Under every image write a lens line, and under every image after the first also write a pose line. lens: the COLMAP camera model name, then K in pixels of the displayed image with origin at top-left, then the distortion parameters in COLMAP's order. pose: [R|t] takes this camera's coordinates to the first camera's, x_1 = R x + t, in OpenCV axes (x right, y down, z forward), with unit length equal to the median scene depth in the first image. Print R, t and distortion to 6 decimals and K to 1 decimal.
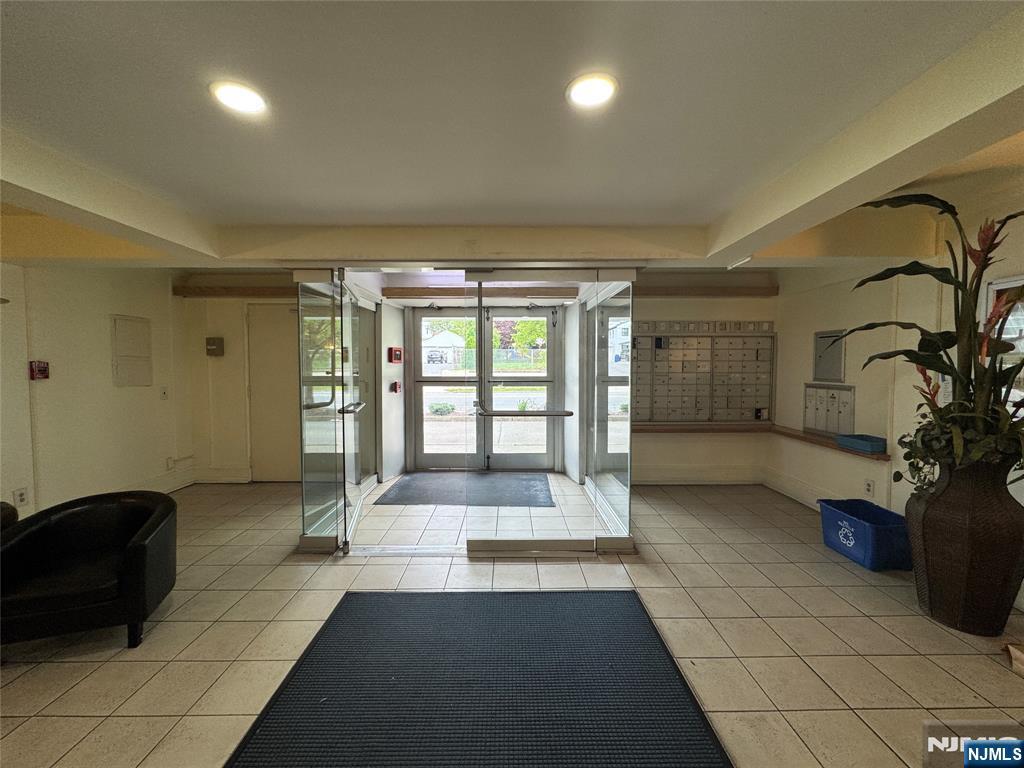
lens RADIAL K [[407.4, 0, 513.0], [0, 407.4, 382.4], [0, 0, 1]] dist [-0.002684, 0.000354]
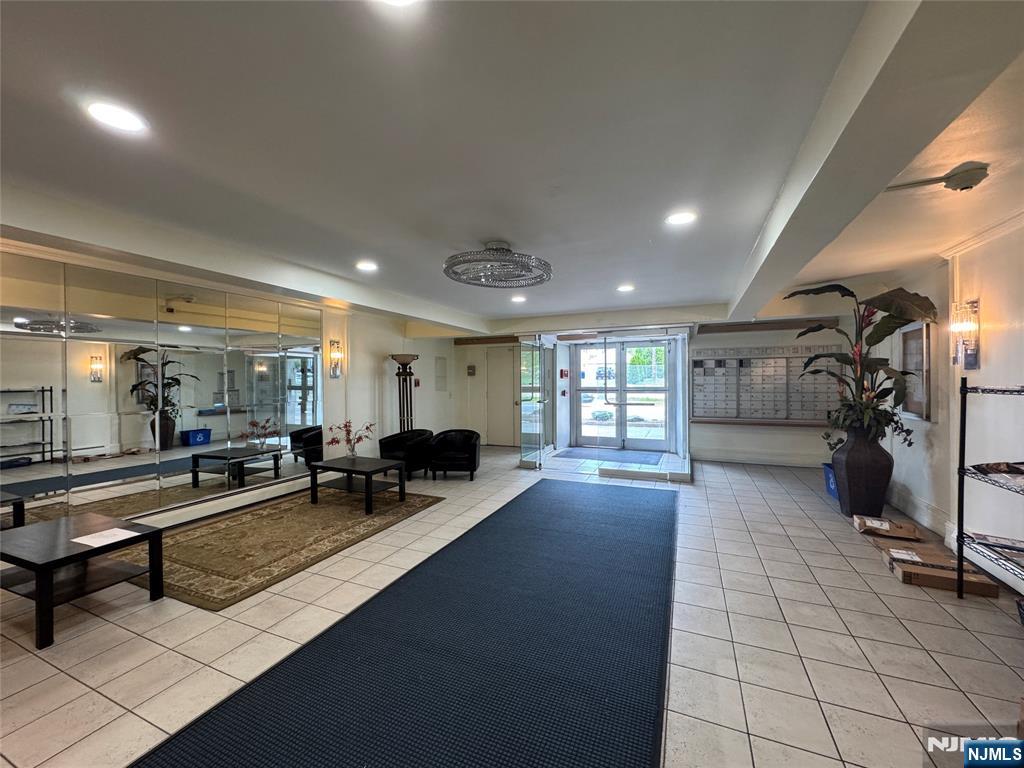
lens RADIAL K [[407.4, 0, 513.0], [0, 407.4, 382.4], [0, 0, 1]] dist [-0.002684, 0.000354]
pose [[0.915789, -0.004078, -0.401638, 0.192606], [-0.011358, 0.999286, -0.036044, 0.031317], [0.401498, 0.037571, 0.915089, -0.625908]]
